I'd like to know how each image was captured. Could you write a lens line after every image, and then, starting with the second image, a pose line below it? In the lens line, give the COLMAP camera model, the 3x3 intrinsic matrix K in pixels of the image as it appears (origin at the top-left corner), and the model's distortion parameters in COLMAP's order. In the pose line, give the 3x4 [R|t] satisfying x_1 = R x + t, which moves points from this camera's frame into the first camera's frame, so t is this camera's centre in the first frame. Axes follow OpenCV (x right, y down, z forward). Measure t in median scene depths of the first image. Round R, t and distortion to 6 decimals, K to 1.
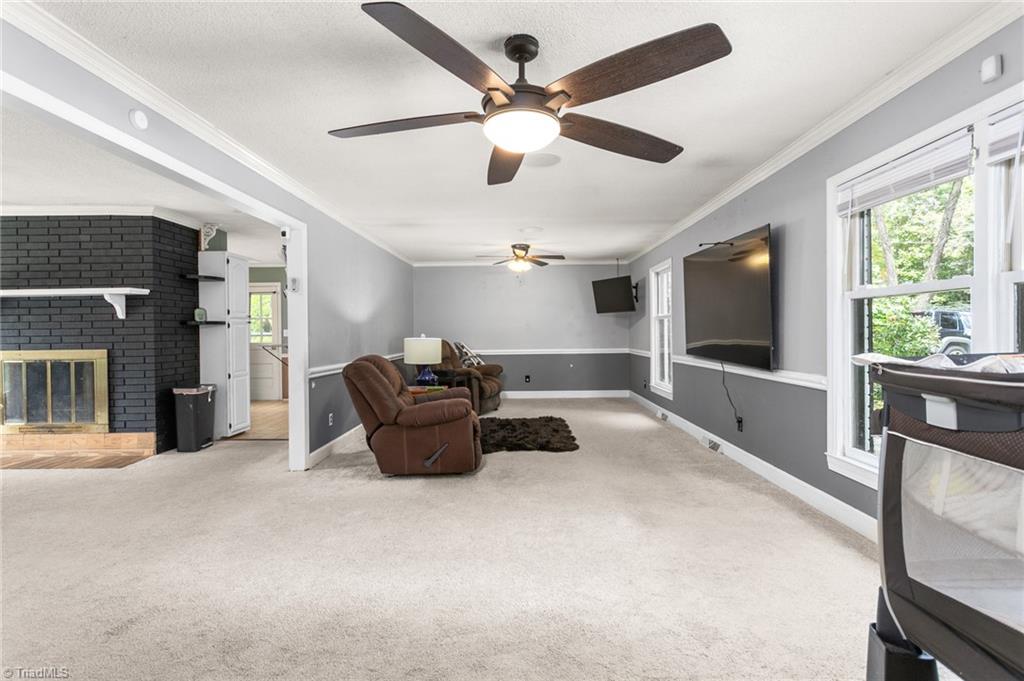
lens RADIAL K [[491.8, 0, 522.1], [0, 491.8, 335.0], [0, 0, 1]] dist [-0.004984, 0.003205]
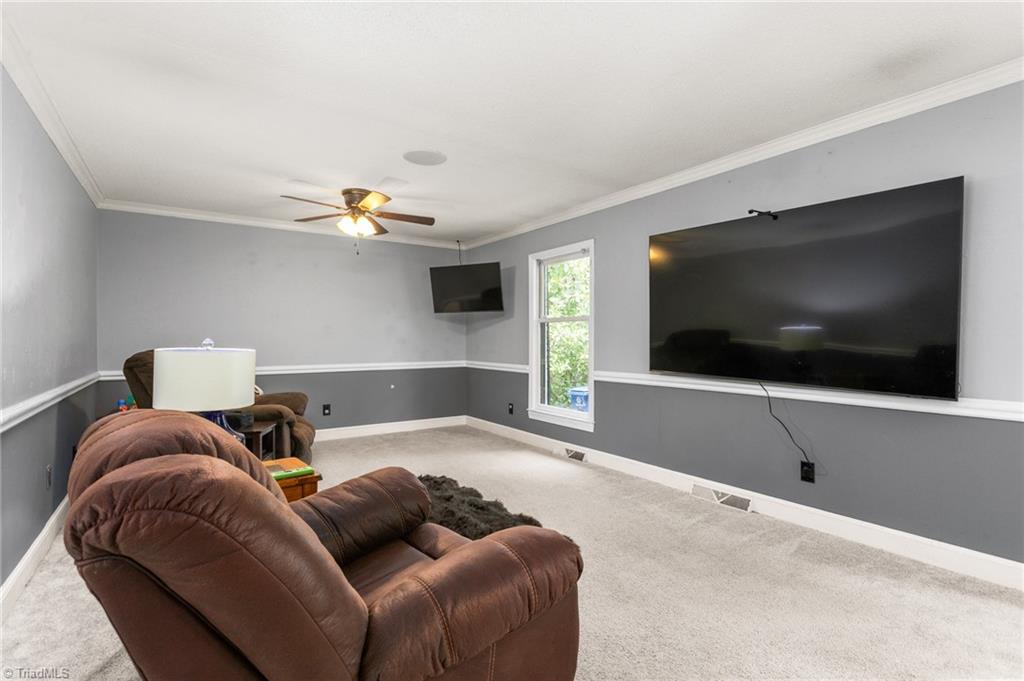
lens RADIAL K [[491.8, 0, 518.4], [0, 491.8, 339.8], [0, 0, 1]] dist [-0.004984, 0.003205]
pose [[0.824576, 0.011068, 0.565643, -0.267406], [-0.007135, 0.999933, -0.009165, 0.002050], [-0.565707, 0.003522, 0.824599, 0.593873]]
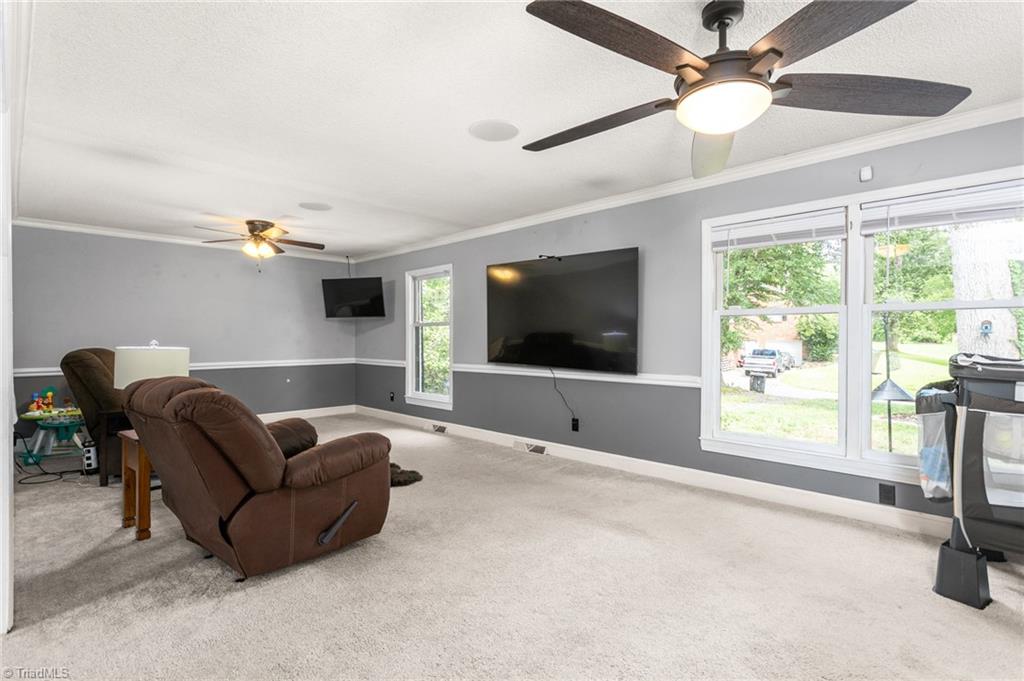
lens RADIAL K [[491.8, 0, 518.5], [0, 491.8, 342.4], [0, 0, 1]] dist [-0.004984, 0.003205]
pose [[0.700001, 0.006262, 0.714114, -0.389625], [-0.004070, 0.999980, -0.004779, 0.002883], [-0.714130, 0.000439, 0.700013, 0.292250]]
